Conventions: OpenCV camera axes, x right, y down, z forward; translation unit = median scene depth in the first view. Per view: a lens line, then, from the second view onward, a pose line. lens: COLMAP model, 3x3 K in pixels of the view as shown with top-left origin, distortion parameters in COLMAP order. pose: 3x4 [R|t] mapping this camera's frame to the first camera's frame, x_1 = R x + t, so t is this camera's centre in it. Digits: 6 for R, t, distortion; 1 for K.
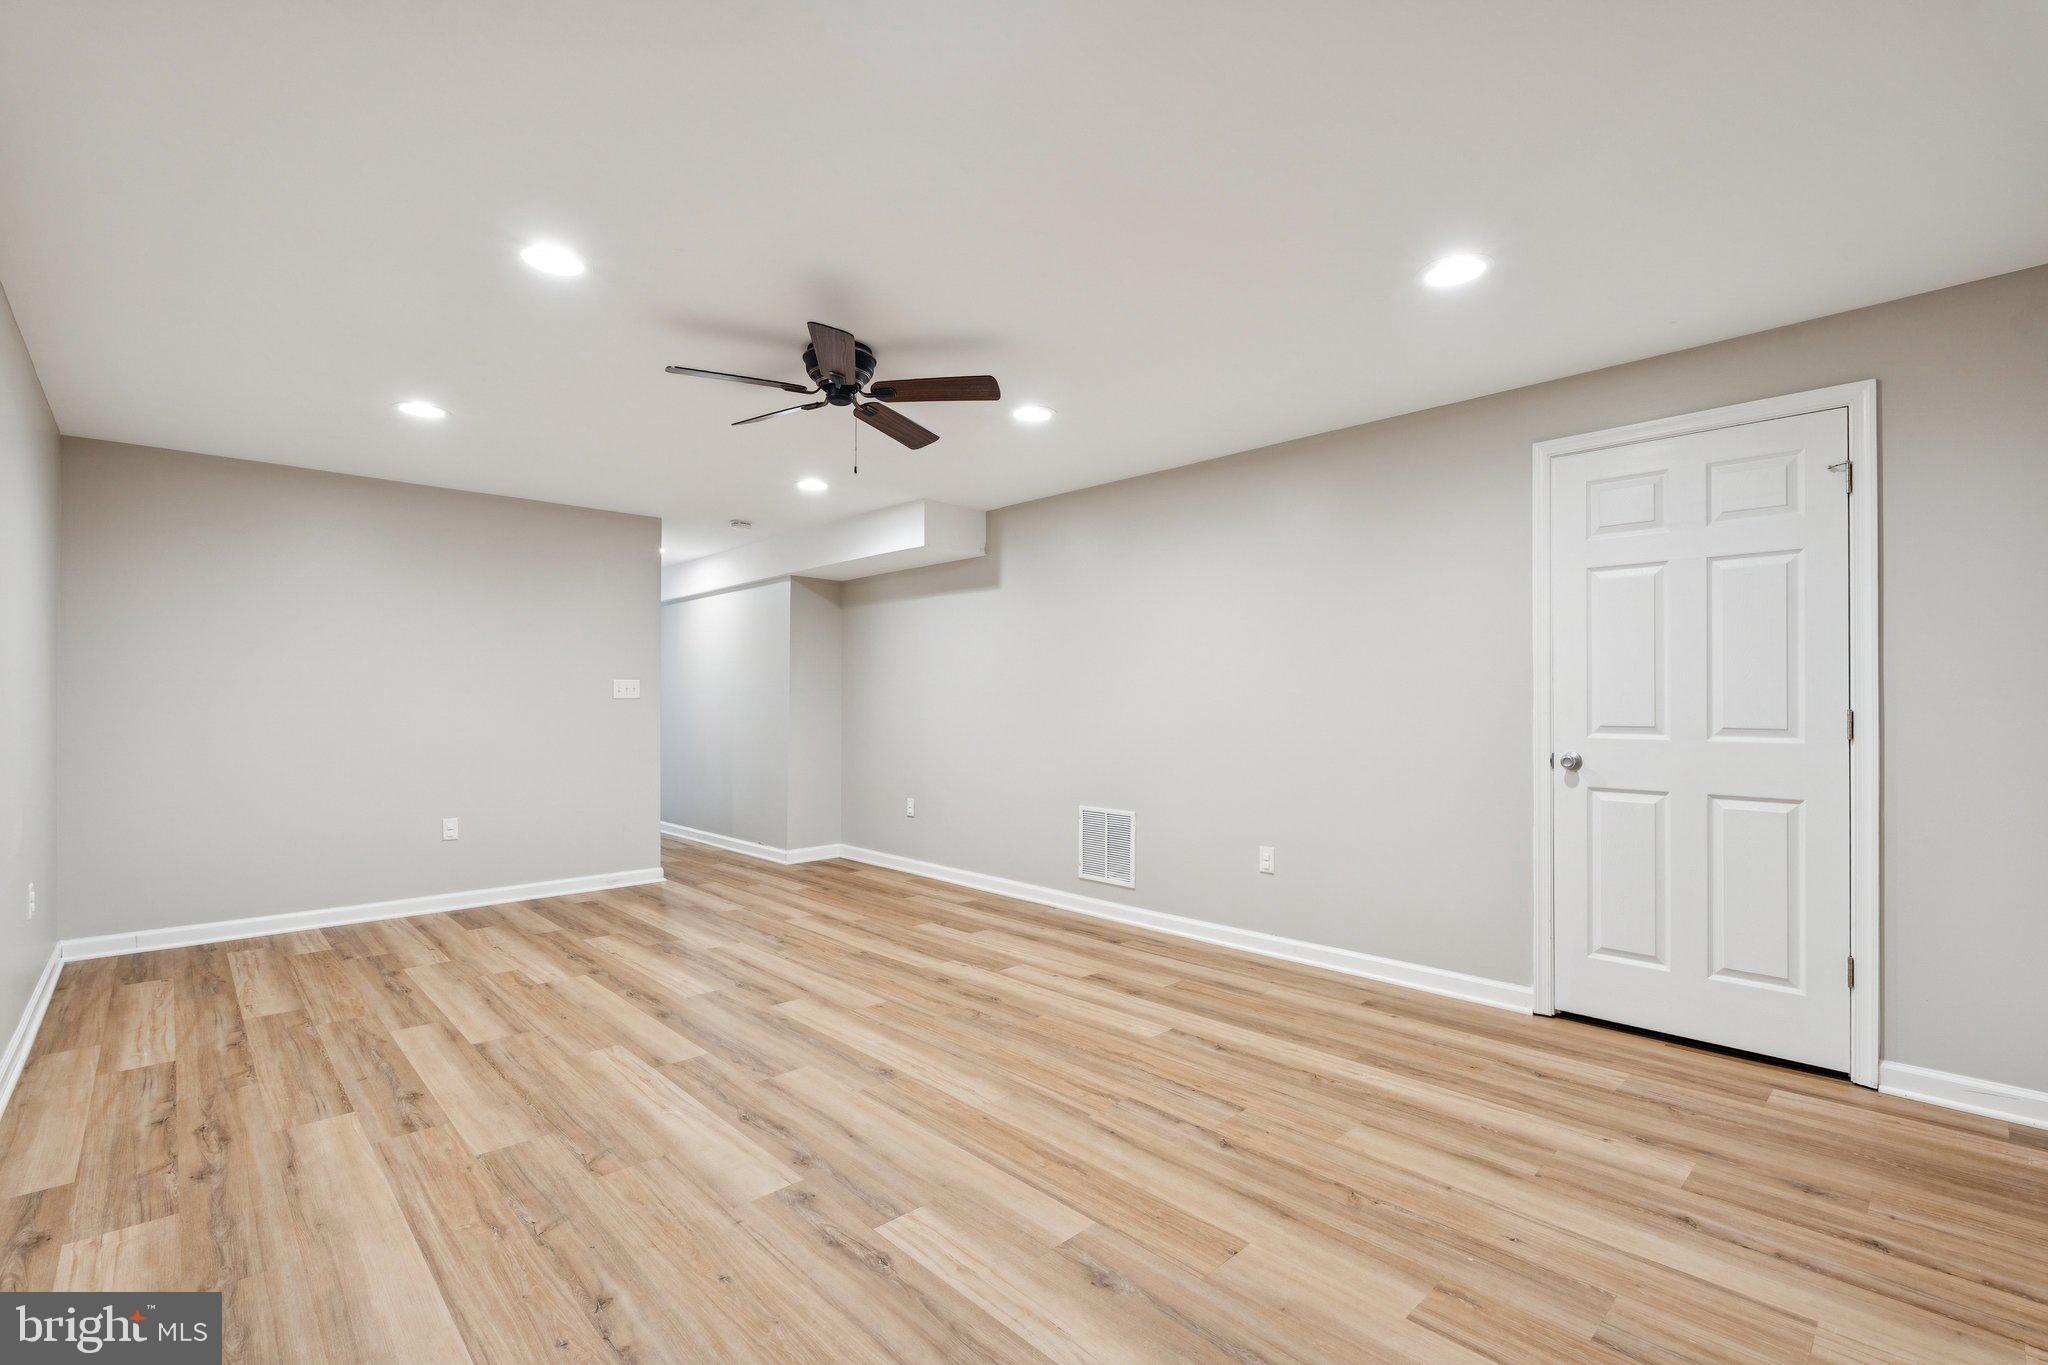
lens RADIAL K [[916.4, 0, 1024.3], [0, 916.4, 702.0], [0, 0, 1]] dist [-0.016094, -0.000170]
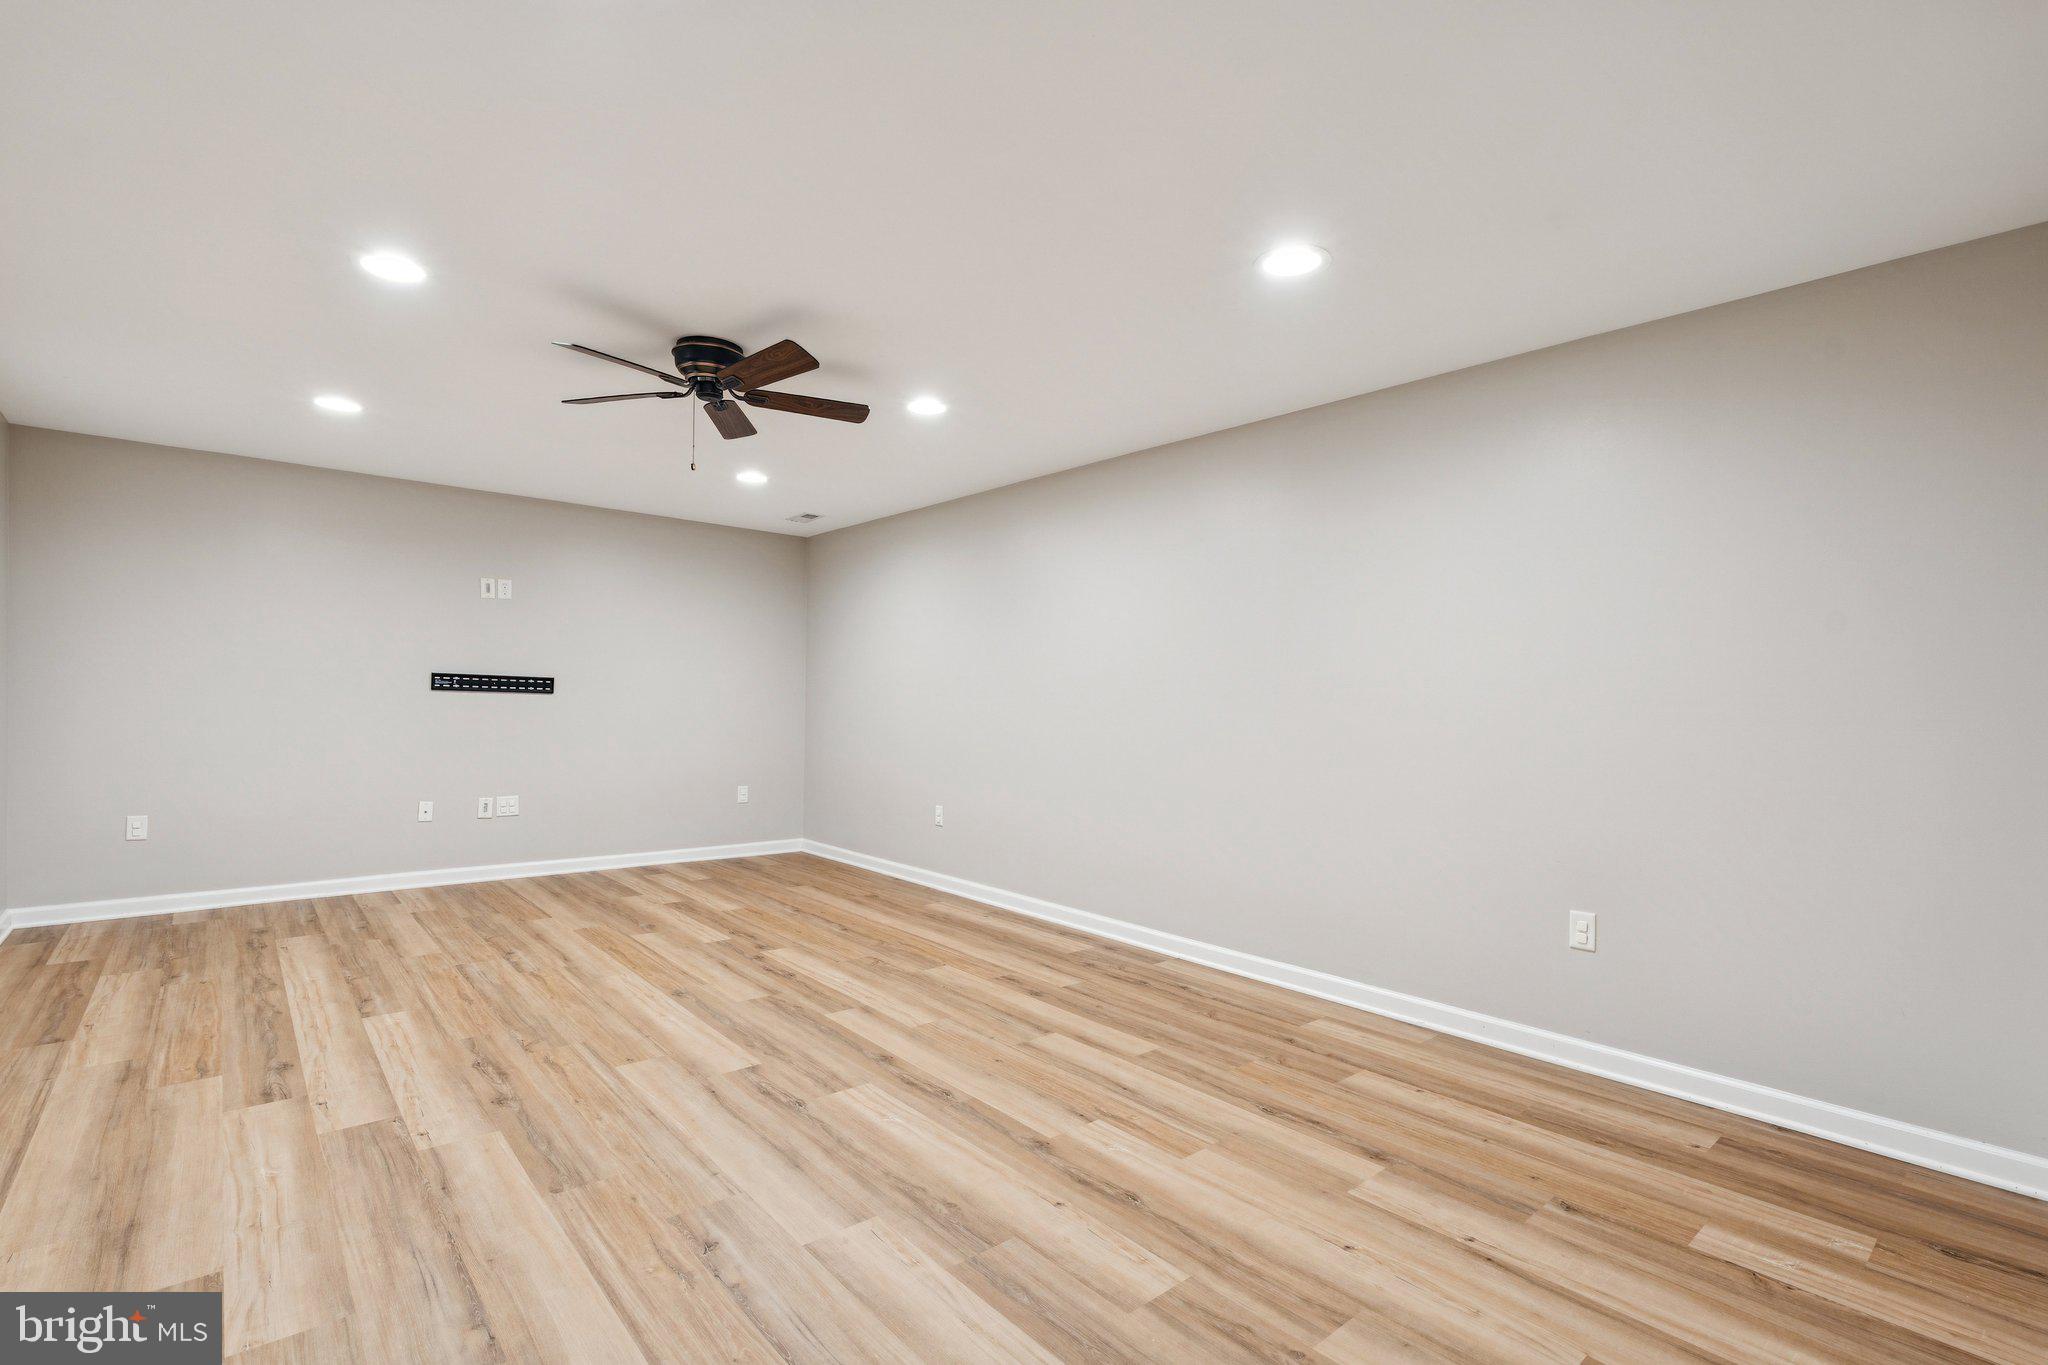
lens RADIAL K [[916.4, 0, 1026.4], [0, 916.4, 688.4], [0, 0, 1]] dist [-0.016094, -0.000170]
pose [[-0.998938, -0.019595, 0.041702, -0.603232], [-0.020624, 0.999489, -0.024407, 0.013281], [-0.041203, -0.025241, -0.998832, 2.018878]]
